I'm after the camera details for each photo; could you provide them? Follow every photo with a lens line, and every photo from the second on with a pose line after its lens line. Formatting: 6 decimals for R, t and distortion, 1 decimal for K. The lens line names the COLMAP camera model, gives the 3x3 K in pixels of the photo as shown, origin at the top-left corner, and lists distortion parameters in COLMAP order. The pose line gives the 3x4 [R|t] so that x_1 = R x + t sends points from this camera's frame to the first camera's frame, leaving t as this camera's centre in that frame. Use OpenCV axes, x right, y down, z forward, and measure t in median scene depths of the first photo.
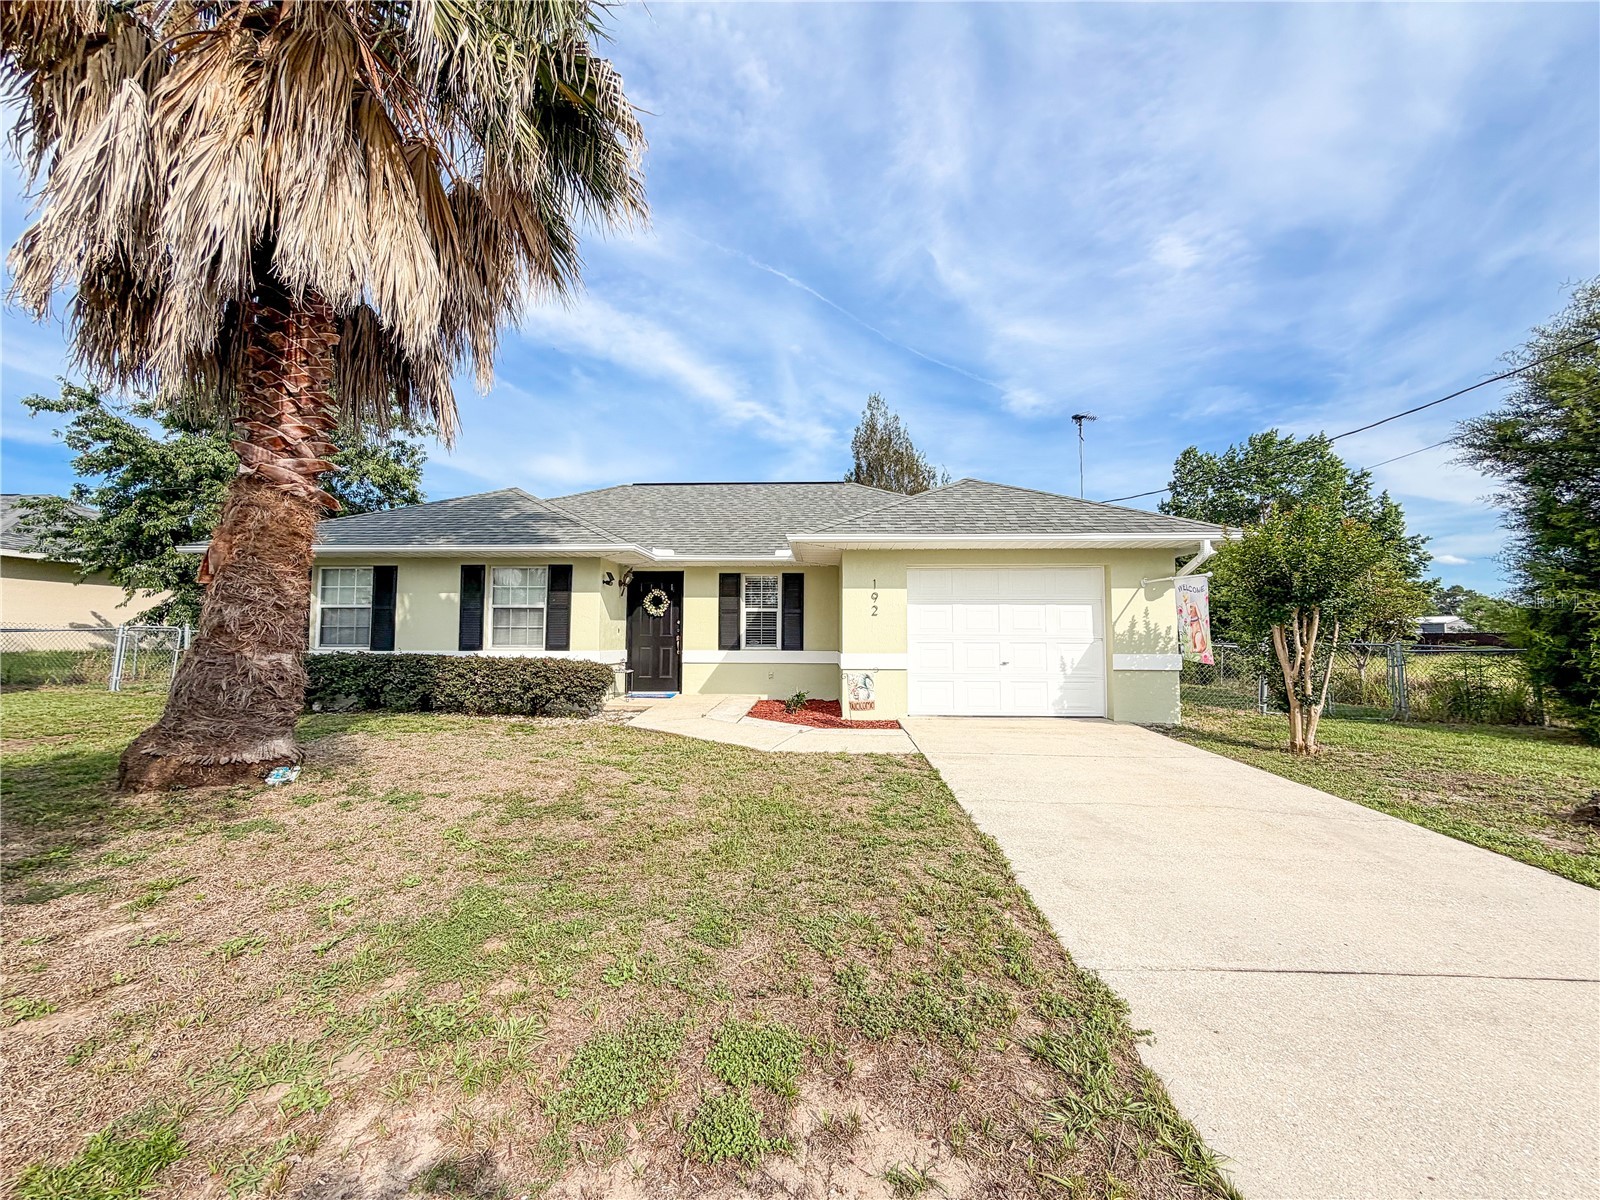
lens RADIAL K [[640.2, 0, 798.2], [0, 640.2, 601.4], [0, 0, 1]] dist [-0.000860, -0.000325]
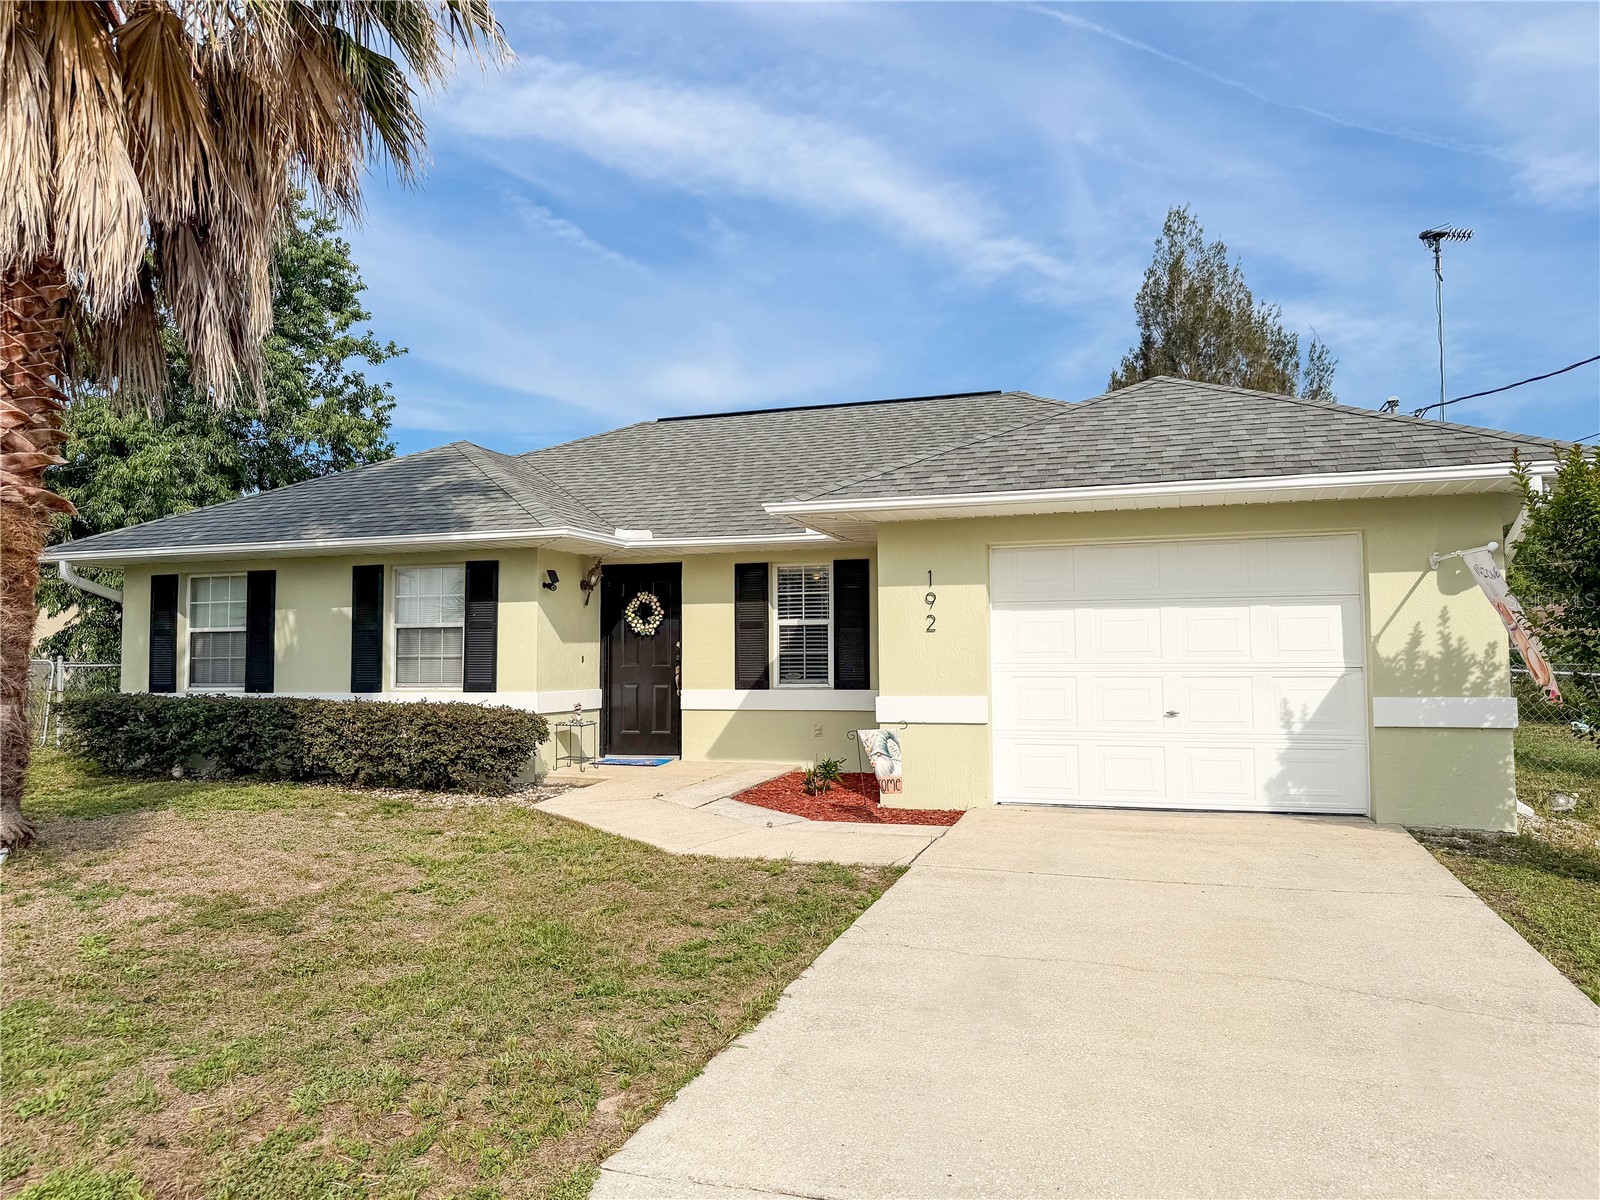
lens RADIAL K [[1126.3, 0, 793.4], [0, 1126.3, 571.3], [0, 0, 1]] dist [-0.003777, -0.005230]
pose [[0.962704, -0.031957, -0.268664, 0.265811], [0.026048, 0.999335, -0.025532, -0.009443], [0.269301, 0.017581, 0.962896, -0.031003]]
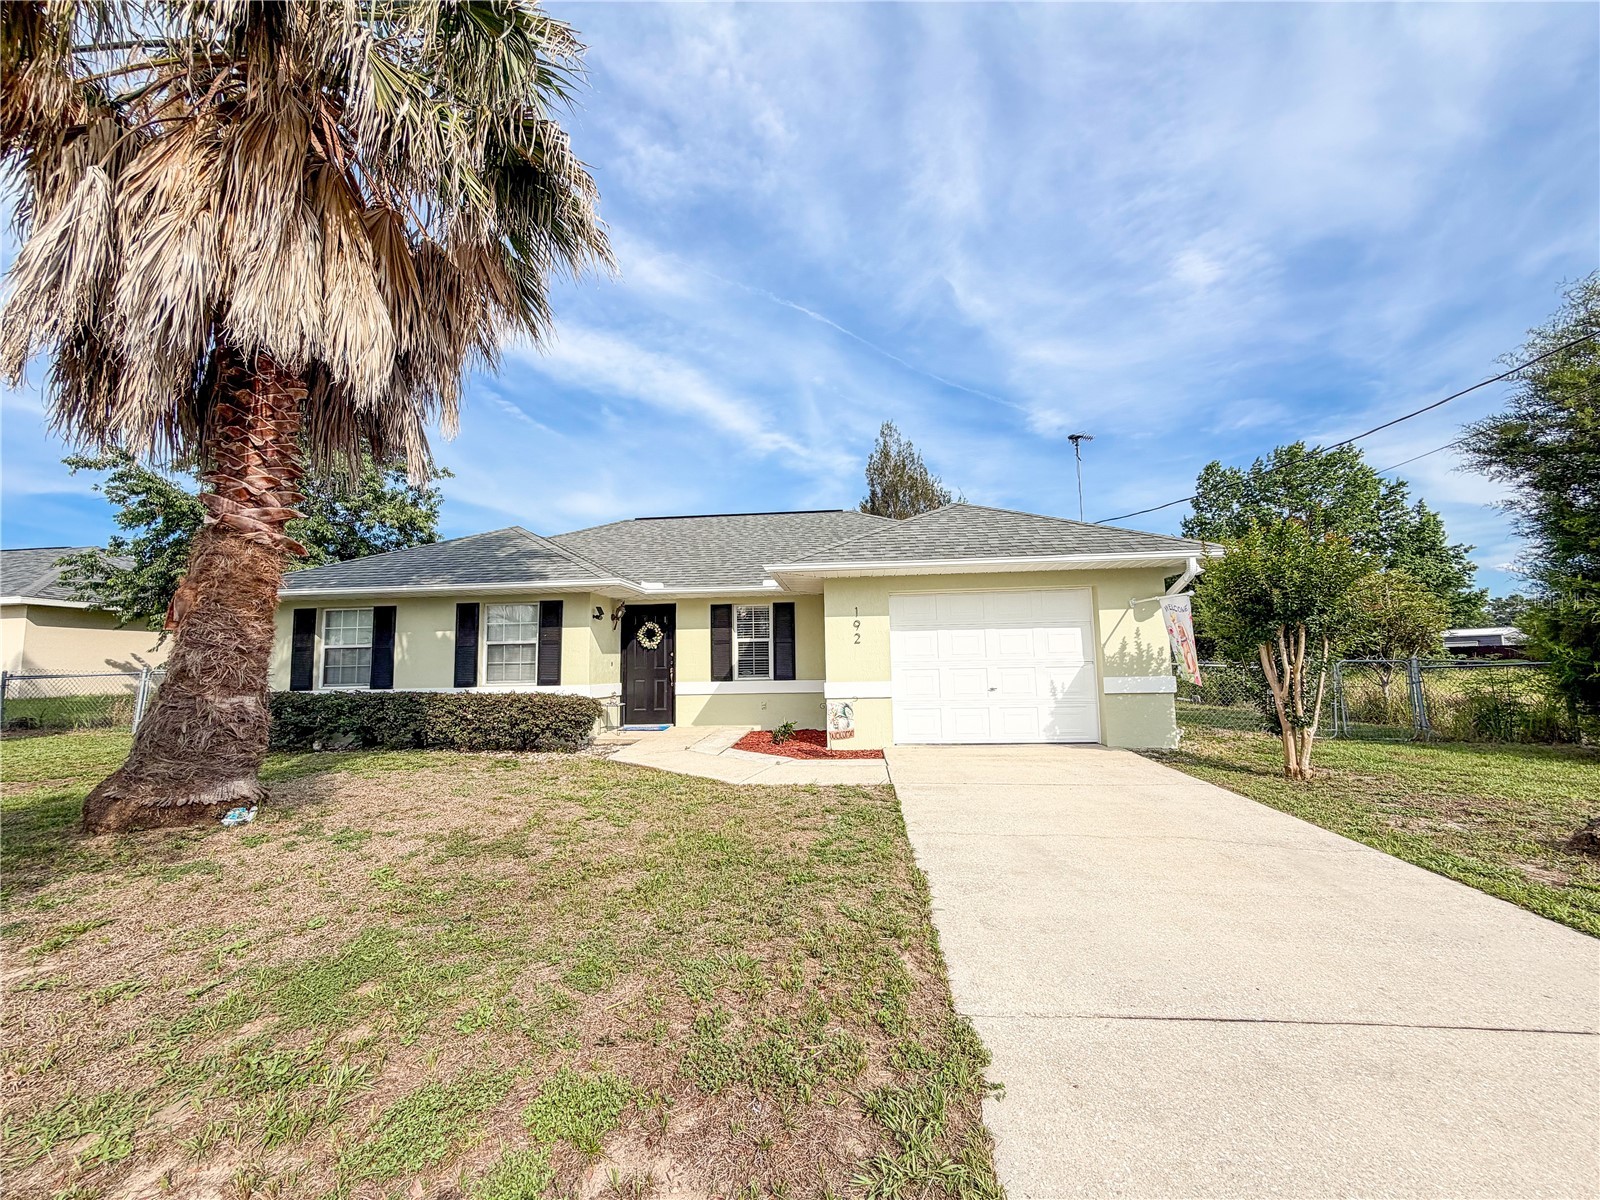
lens RADIAL K [[640.2, 0, 798.2], [0, 640.2, 601.4], [0, 0, 1]] dist [-0.000860, -0.000325]
pose [[0.998625, -0.027082, -0.044893, 0.071084], [0.025092, 0.998703, -0.044306, -0.001430], [0.046035, 0.043119, 0.998009, 0.003026]]
